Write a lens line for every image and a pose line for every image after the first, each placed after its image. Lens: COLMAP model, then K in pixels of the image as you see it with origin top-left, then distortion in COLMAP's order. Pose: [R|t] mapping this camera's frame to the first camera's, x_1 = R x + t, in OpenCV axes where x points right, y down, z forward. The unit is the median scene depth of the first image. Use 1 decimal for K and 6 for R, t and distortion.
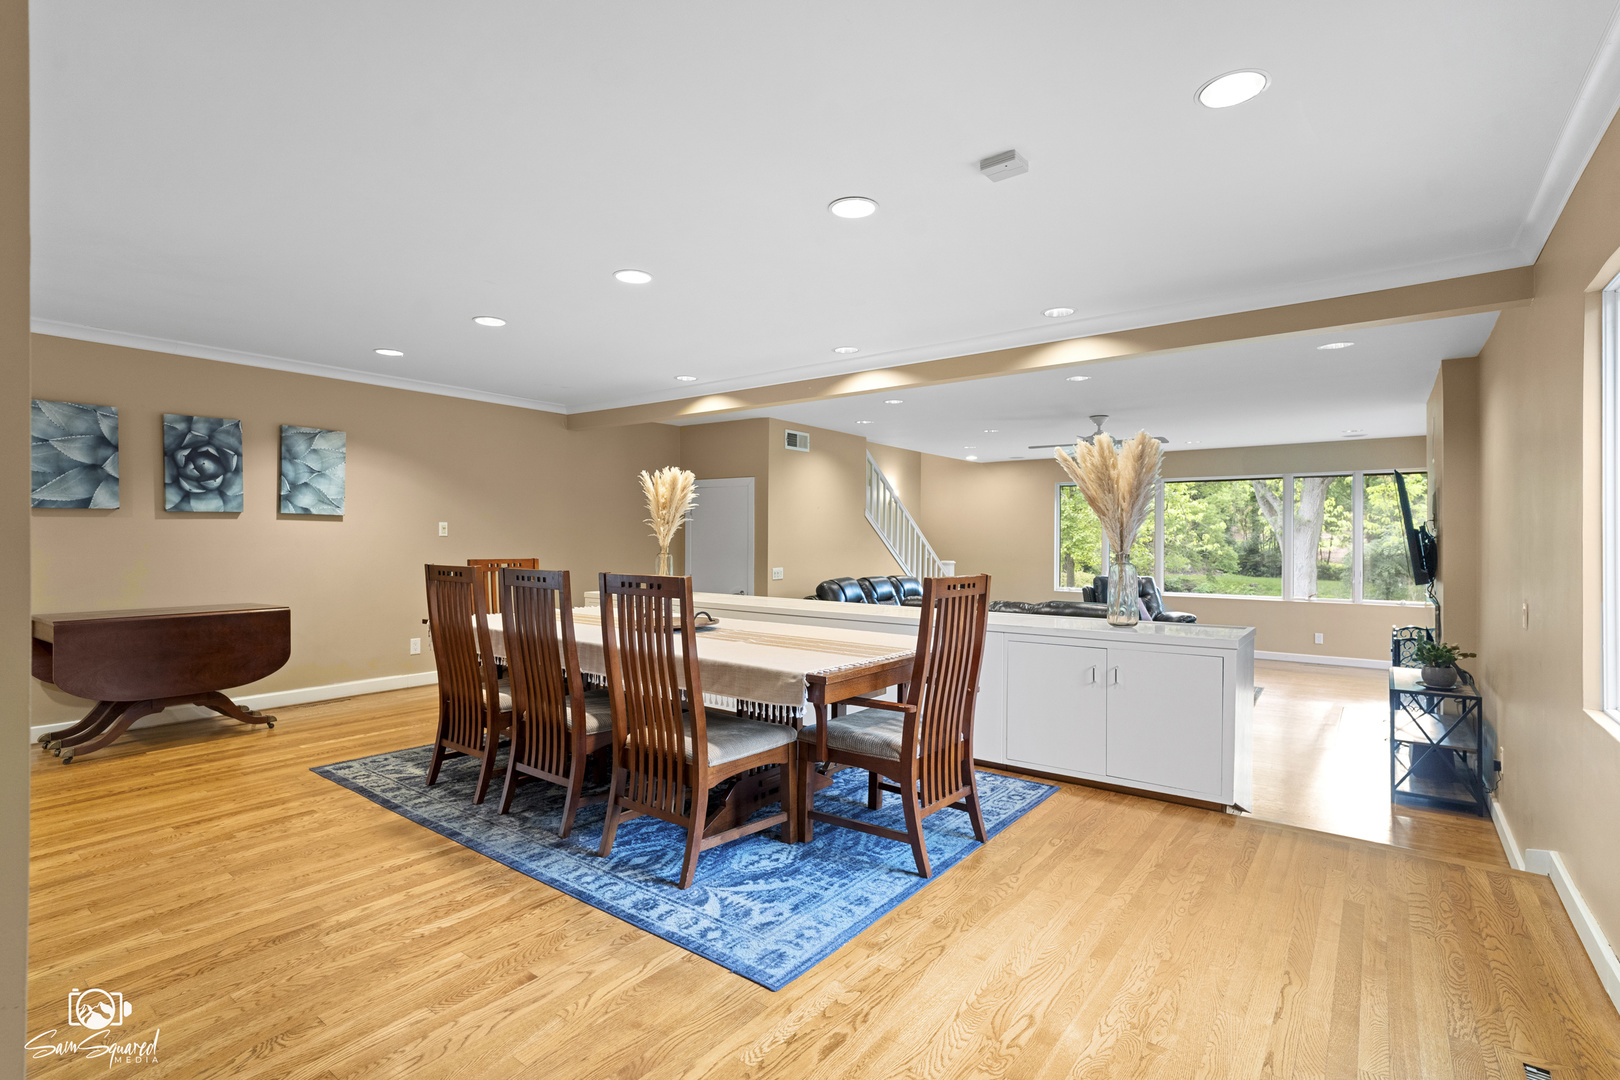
lens RADIAL K [[761.8, 0, 819.7], [0, 761.8, 541.6], [0, 0, 1]] dist [-0.013800, 0.002671]
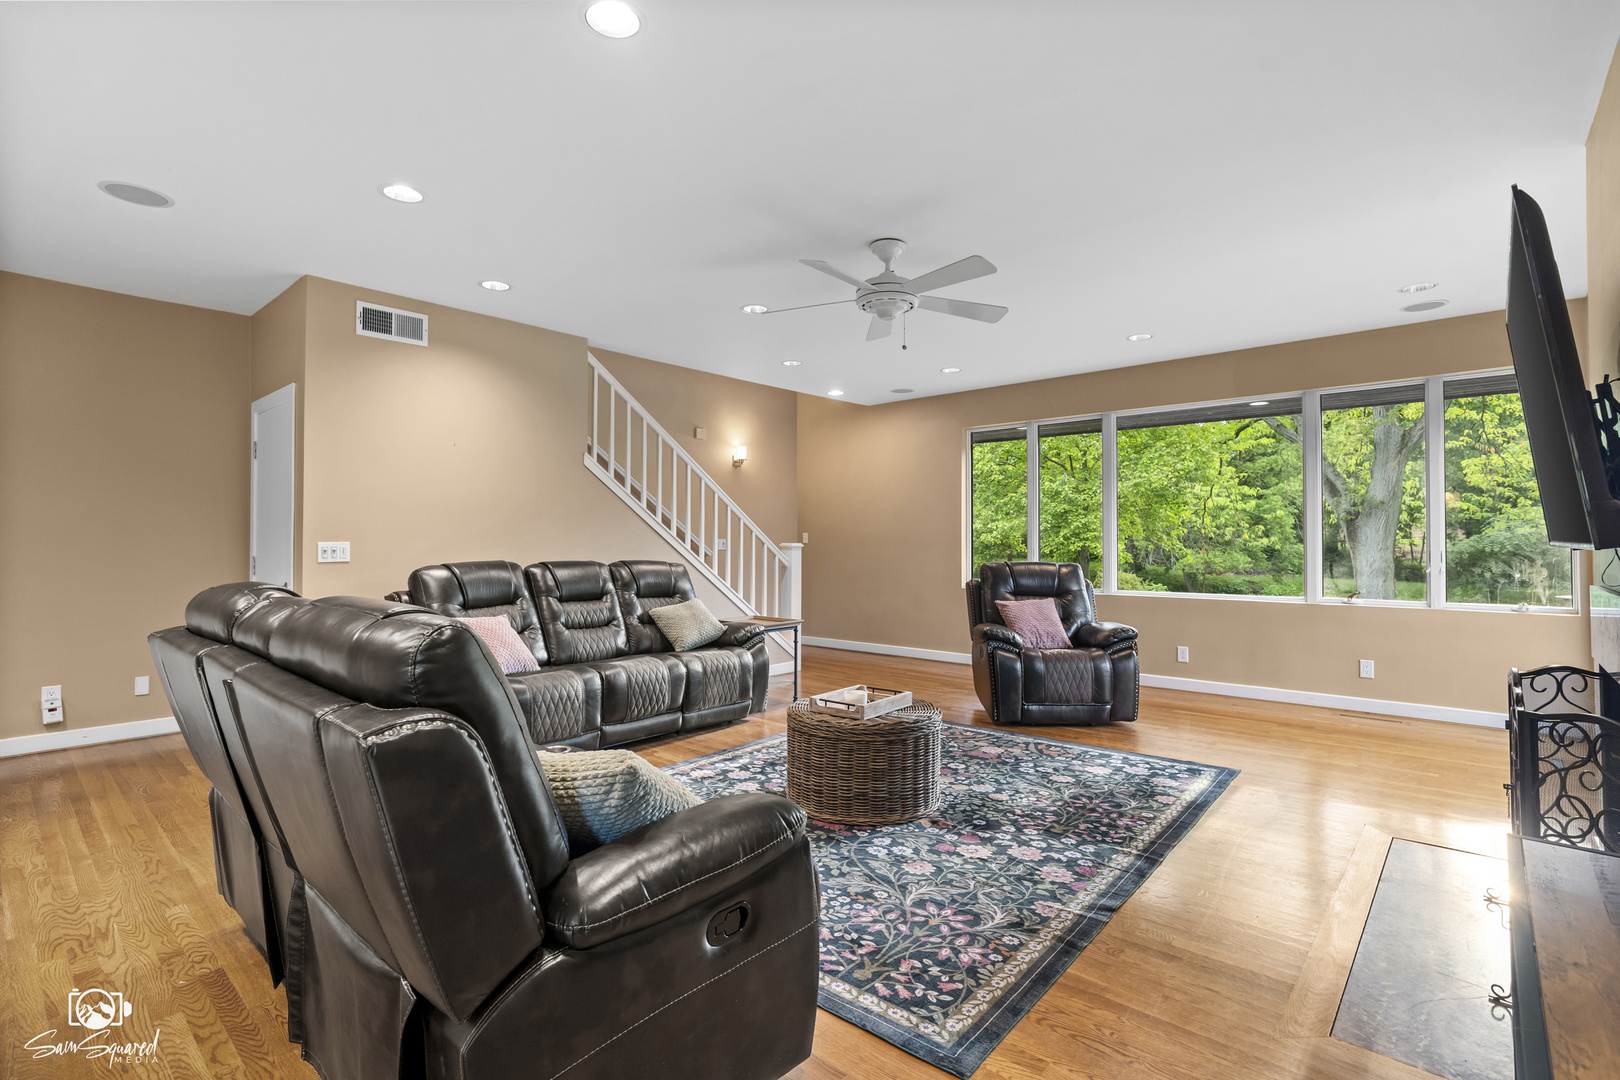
lens RADIAL K [[761.8, 0, 807.0], [0, 761.8, 538.8], [0, 0, 1]] dist [-0.013800, 0.002671]
pose [[0.995783, -0.001925, -0.091716, 0.125847], [0.001476, 0.999987, -0.004971, 0.013199], [0.091724, 0.004815, 0.995773, 0.168507]]
